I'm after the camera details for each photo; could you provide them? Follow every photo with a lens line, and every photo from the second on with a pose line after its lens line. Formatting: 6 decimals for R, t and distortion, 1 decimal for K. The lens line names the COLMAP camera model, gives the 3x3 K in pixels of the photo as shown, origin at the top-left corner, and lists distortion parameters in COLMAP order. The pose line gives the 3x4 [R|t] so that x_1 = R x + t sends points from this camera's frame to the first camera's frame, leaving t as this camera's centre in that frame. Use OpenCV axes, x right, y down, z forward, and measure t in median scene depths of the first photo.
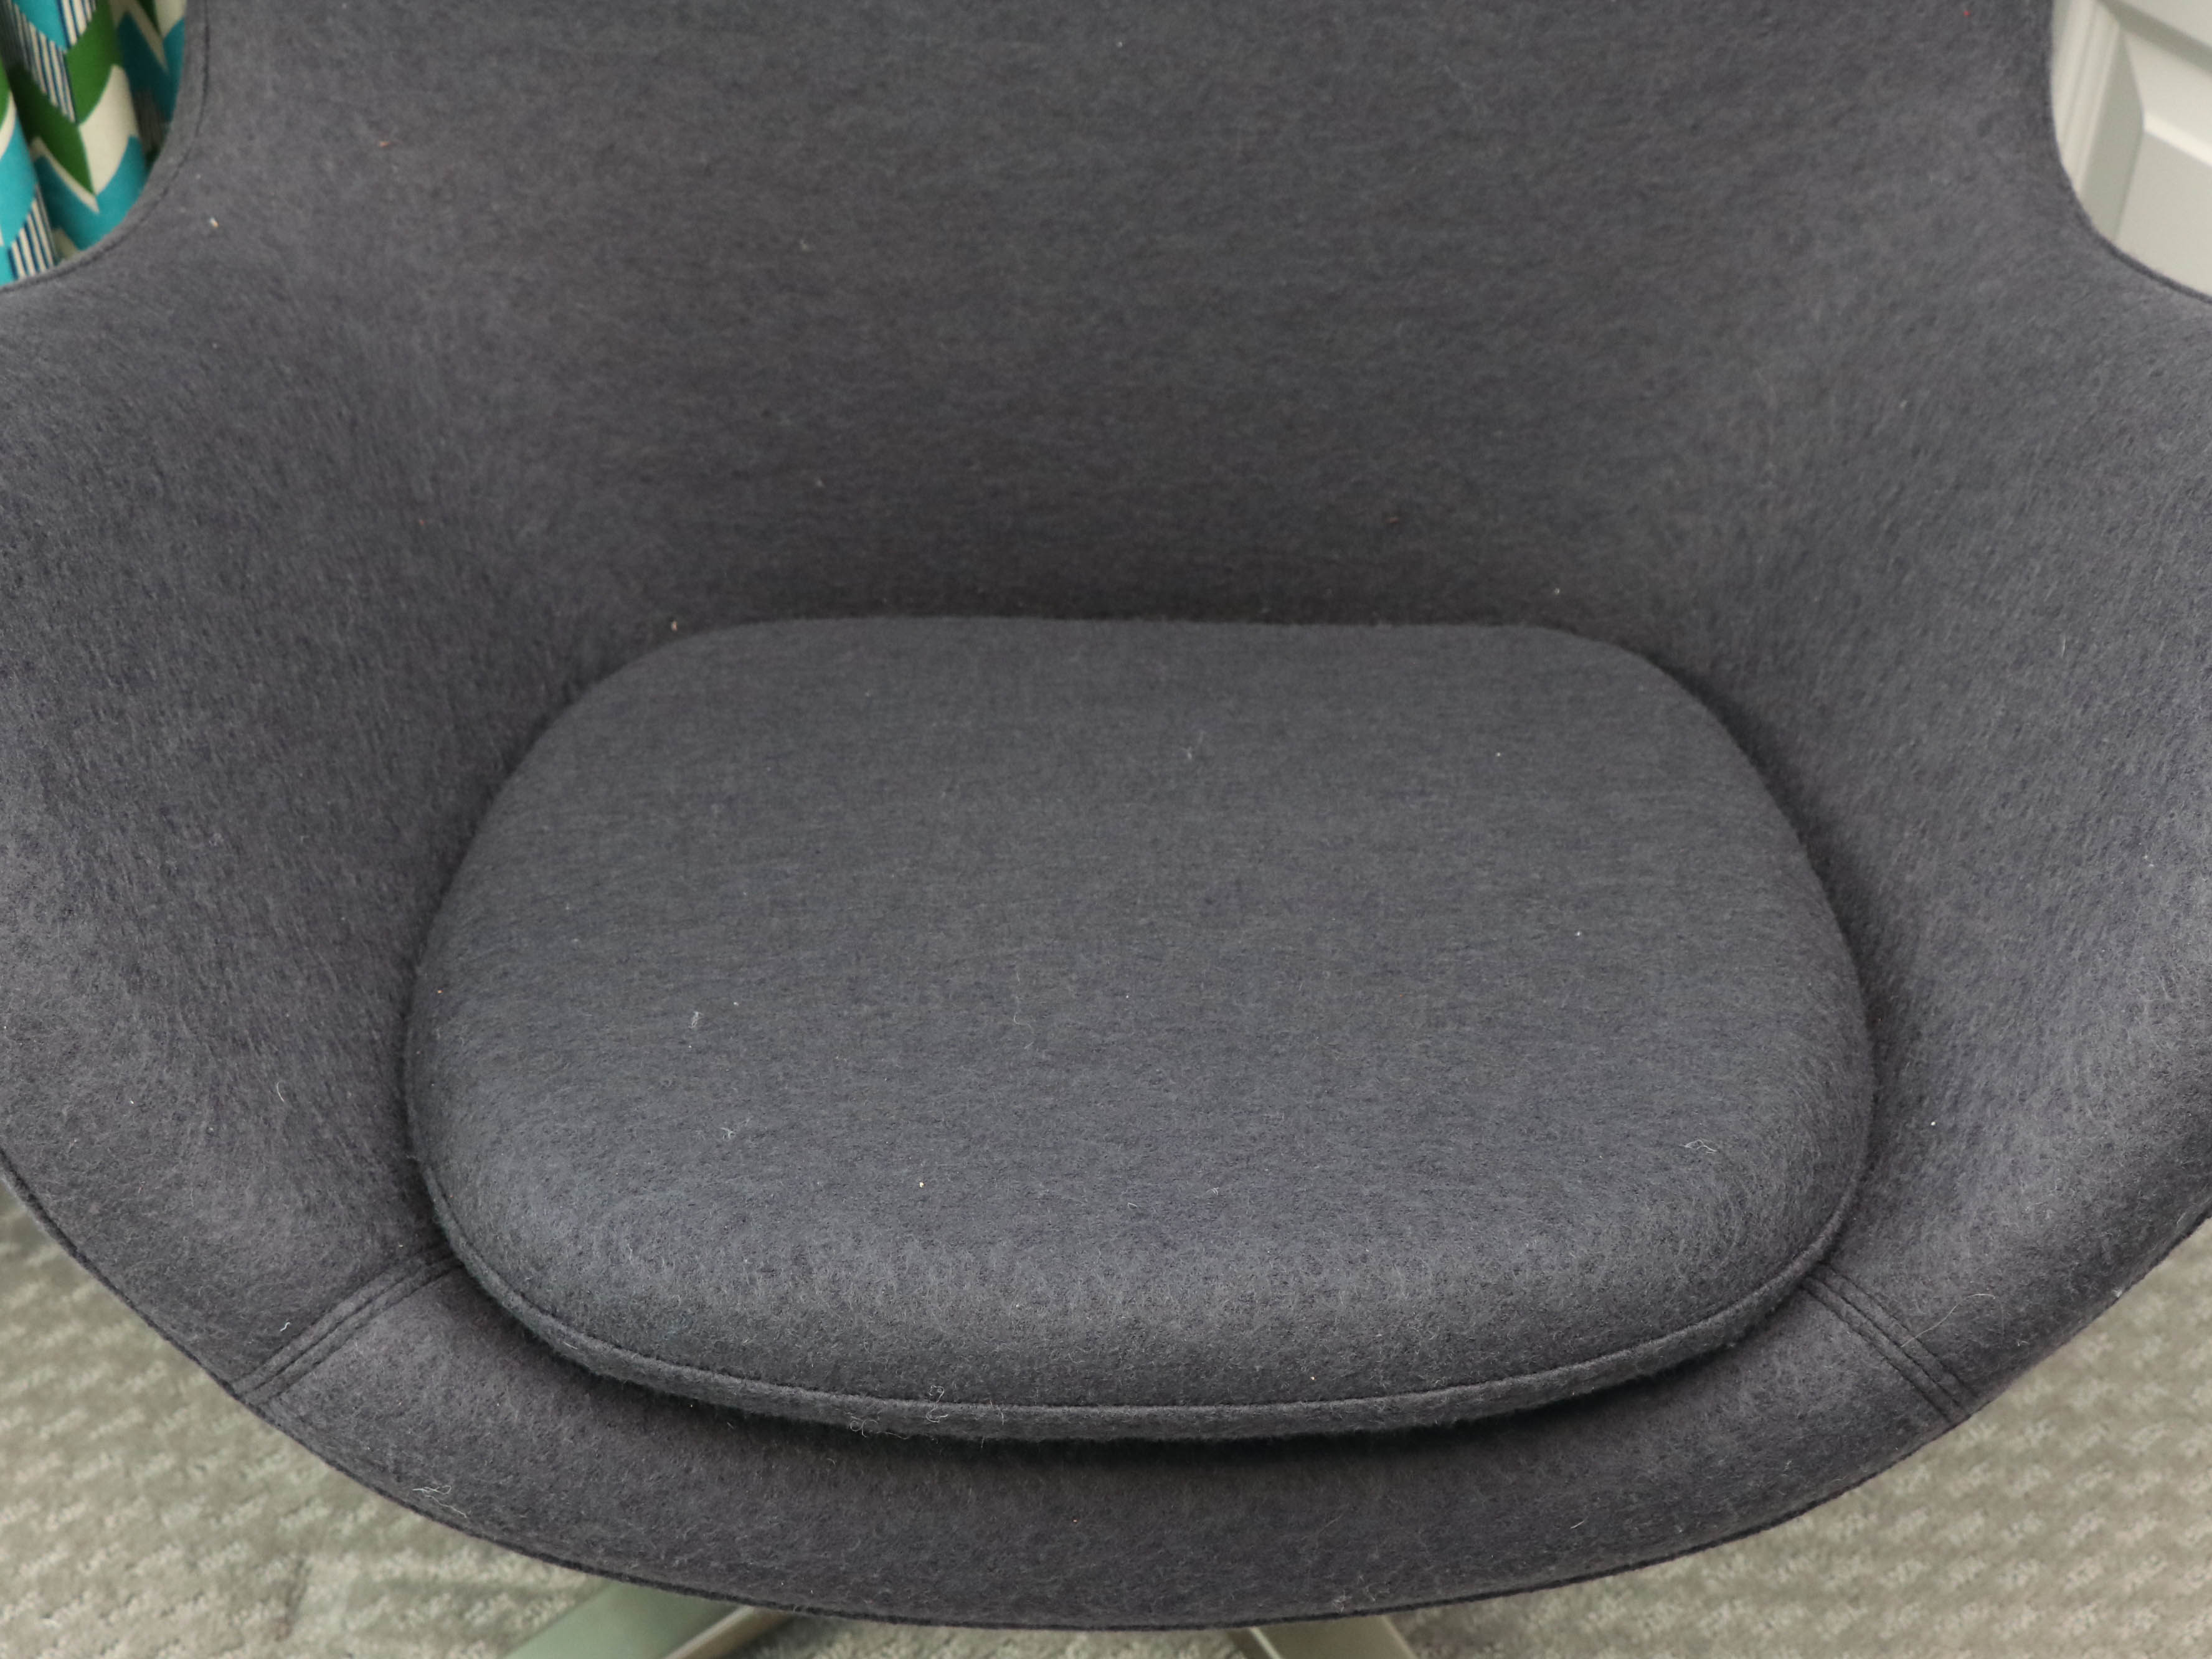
lens RADIAL K [[3433.2, 0, 1098.2], [0, 3433.2, 833.9], [0, 0, 1]] dist [0.001175, 0.204324]
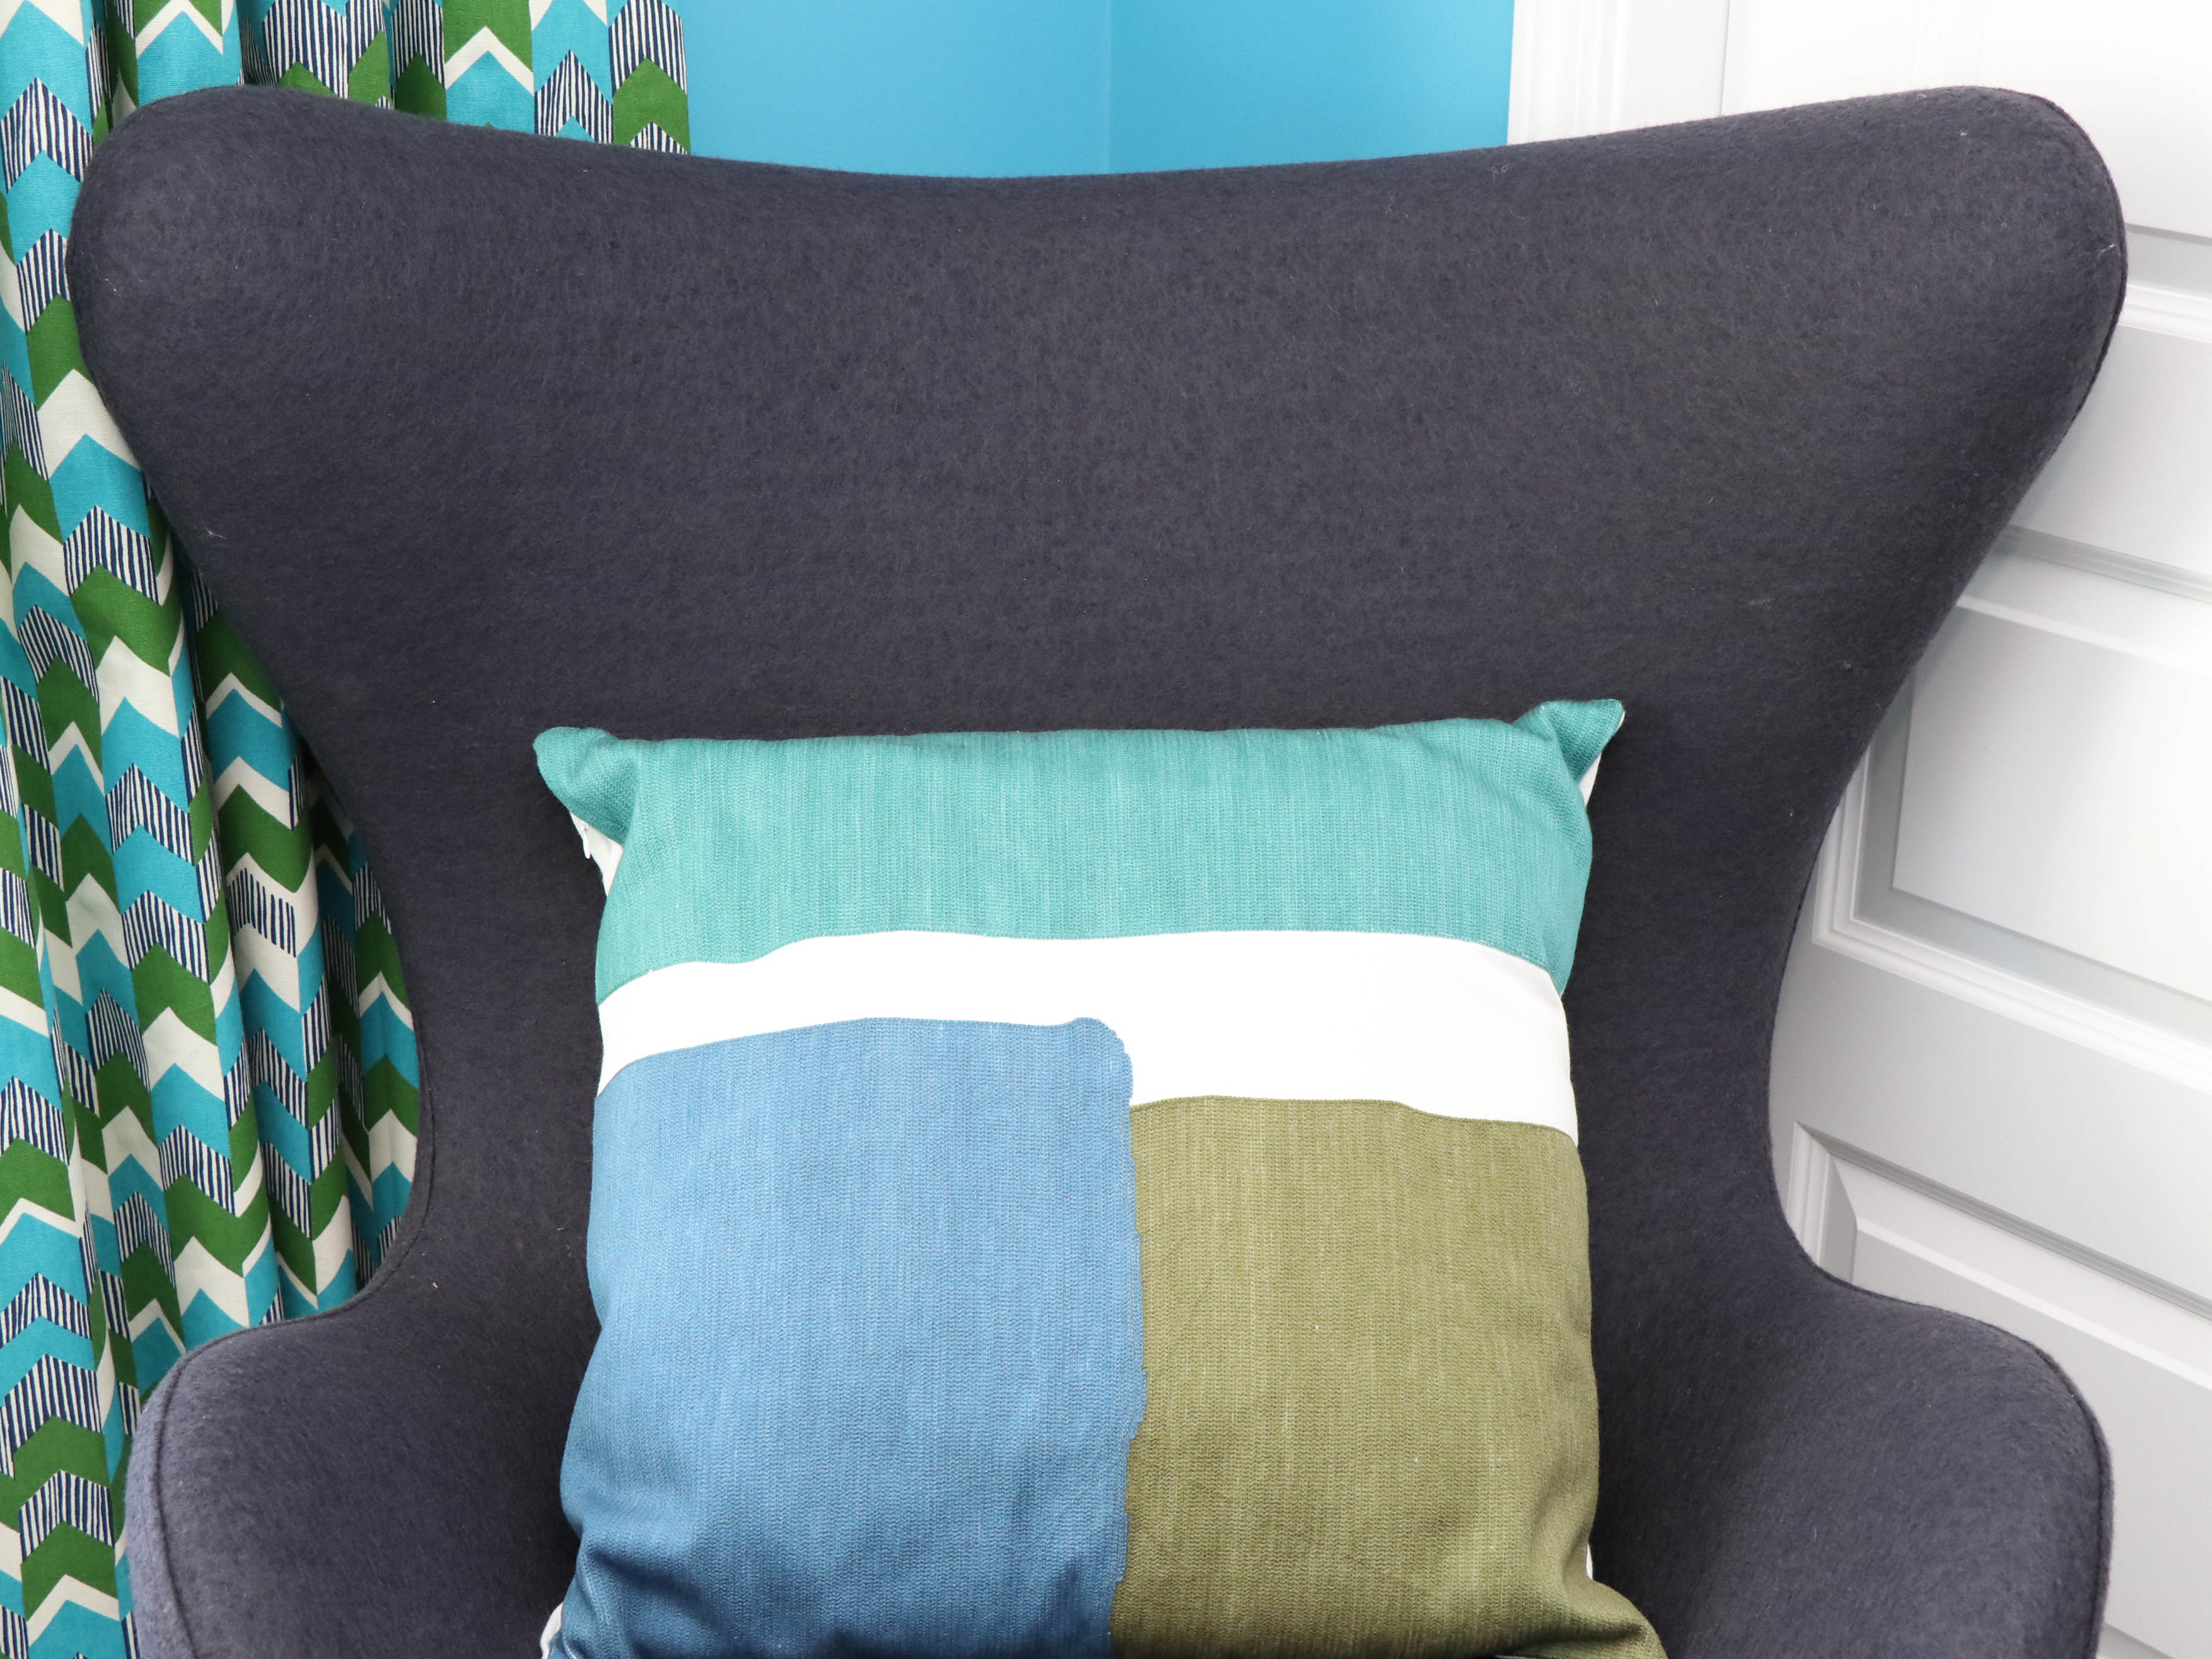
lens RADIAL K [[3260.2, 0, 1106.0], [0, 3260.2, 829.5], [0, 0, 1]] dist [0.023905, -0.012685]
pose [[0.999141, -0.013011, 0.039335, -0.047878], [0.027150, 0.922763, -0.384411, 0.178926], [-0.031295, 0.385149, 0.922324, -0.295517]]
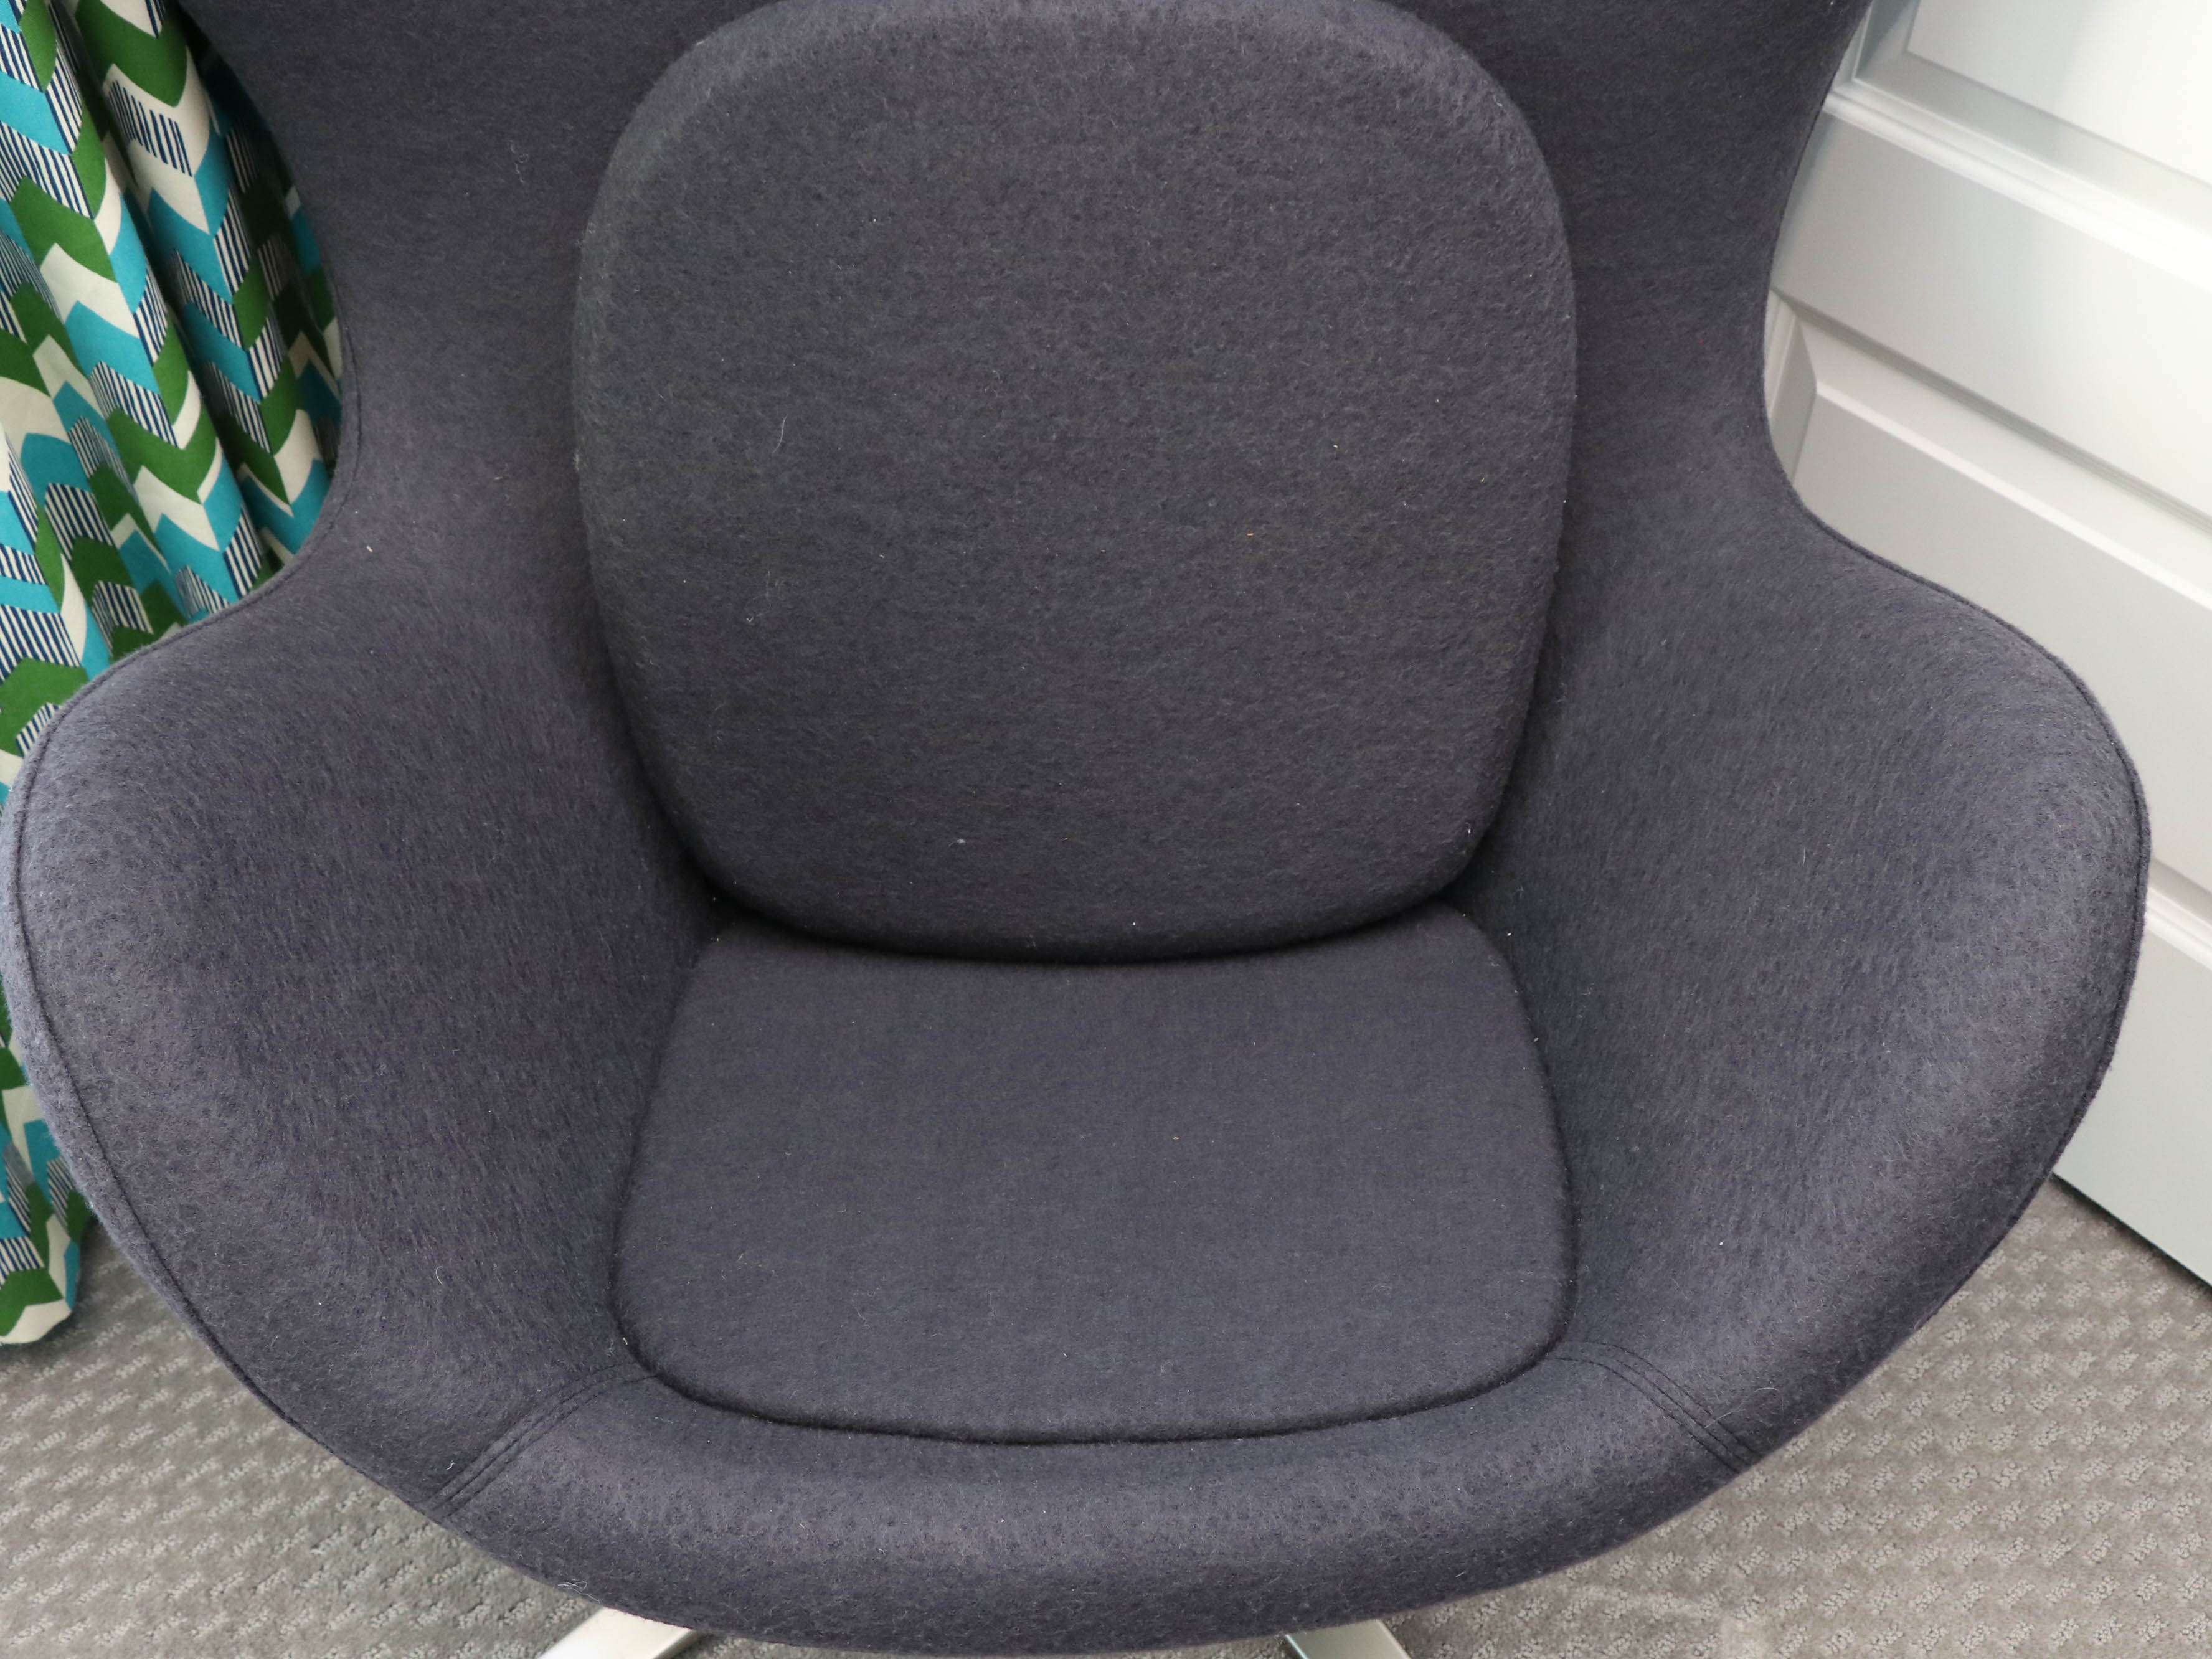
lens RADIAL K [[2267.7, 0, 1106.0], [0, 2267.7, 829.5], [0, 0, 1]] dist [-0.003263, -0.028589]
pose [[0.999002, -0.038736, 0.022230, -0.002097], [0.037703, 0.998268, 0.045151, -0.113811], [-0.023940, -0.044268, 0.998733, 0.150516]]
